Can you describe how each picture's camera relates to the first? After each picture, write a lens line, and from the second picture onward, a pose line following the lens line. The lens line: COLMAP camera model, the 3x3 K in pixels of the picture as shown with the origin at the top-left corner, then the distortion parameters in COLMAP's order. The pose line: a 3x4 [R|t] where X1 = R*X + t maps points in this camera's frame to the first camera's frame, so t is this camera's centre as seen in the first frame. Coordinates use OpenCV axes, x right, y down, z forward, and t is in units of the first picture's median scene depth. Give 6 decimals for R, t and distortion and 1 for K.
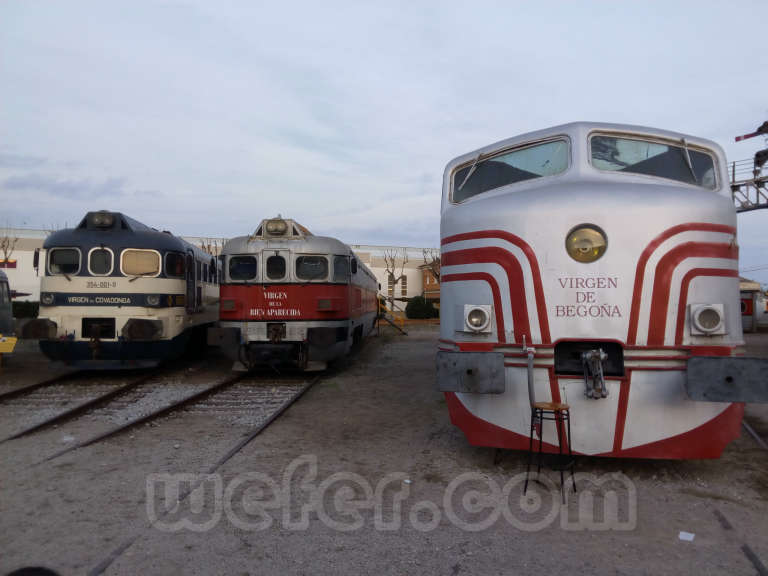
lens RADIAL K [[596.0, 0, 387.4], [0, 596.0, 287.4], [0, 0, 1]] dist [0.097351, -0.166635]
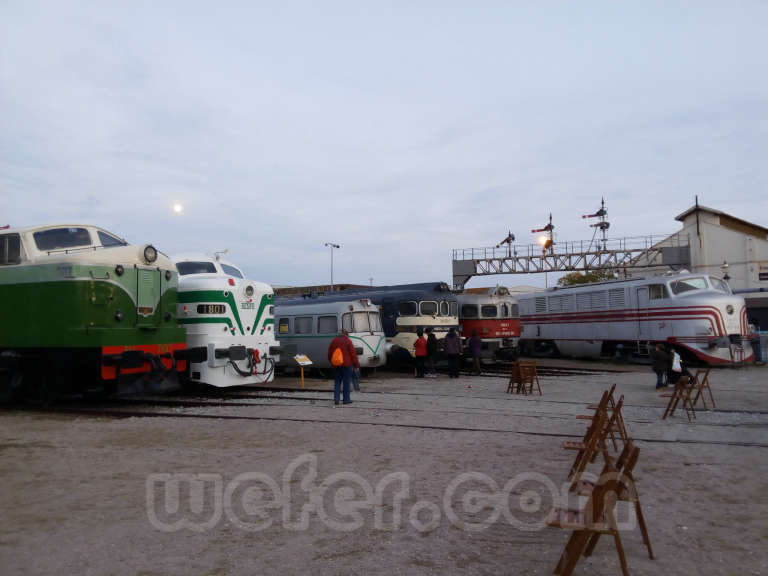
lens RADIAL K [[596.0, 0, 387.4], [0, 596.0, 287.4], [0, 0, 1]] dist [0.097351, -0.166635]
pose [[0.835394, 0.016600, 0.549401, -3.194478], [0.007932, 0.999076, -0.042249, -0.060301], [-0.549595, 0.039652, 0.834490, -0.928566]]
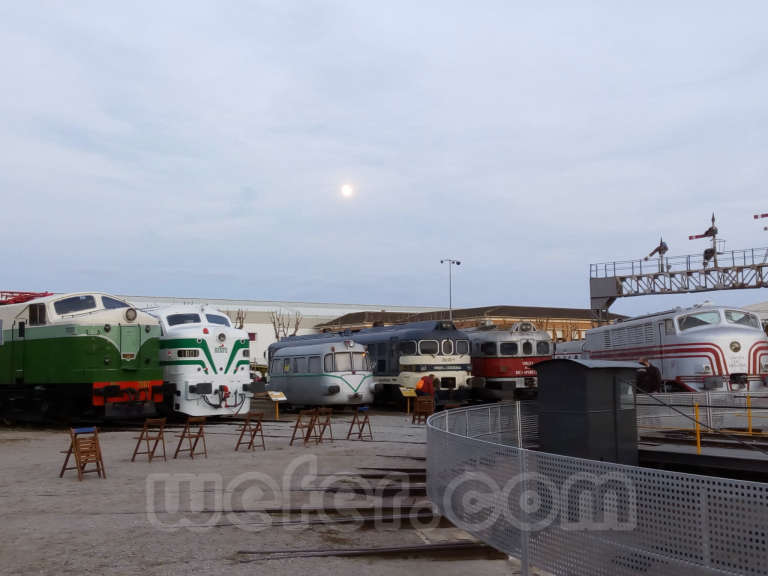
lens RADIAL K [[902.9, 0, 384.0], [0, 902.9, 288.0], [0, 0, 1]] dist [0.063280, -0.016462]
pose [[0.958990, -0.000265, 0.283439, -2.802577], [0.018432, 0.997941, -0.061431, -0.110712], [-0.282839, 0.064136, 0.957021, -3.172346]]
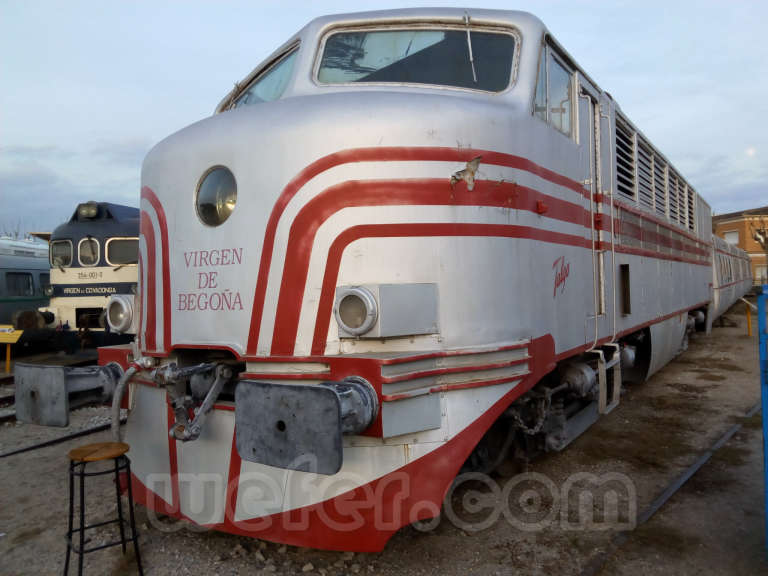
lens RADIAL K [[596.0, 0, 387.4], [0, 596.0, 287.4], [0, 0, 1]] dist [0.097351, -0.166635]
pose [[0.948652, -0.029573, -0.314938, 0.602133], [0.041435, 0.998659, 0.031035, 0.010153], [0.313597, -0.042491, 0.948605, 0.376253]]
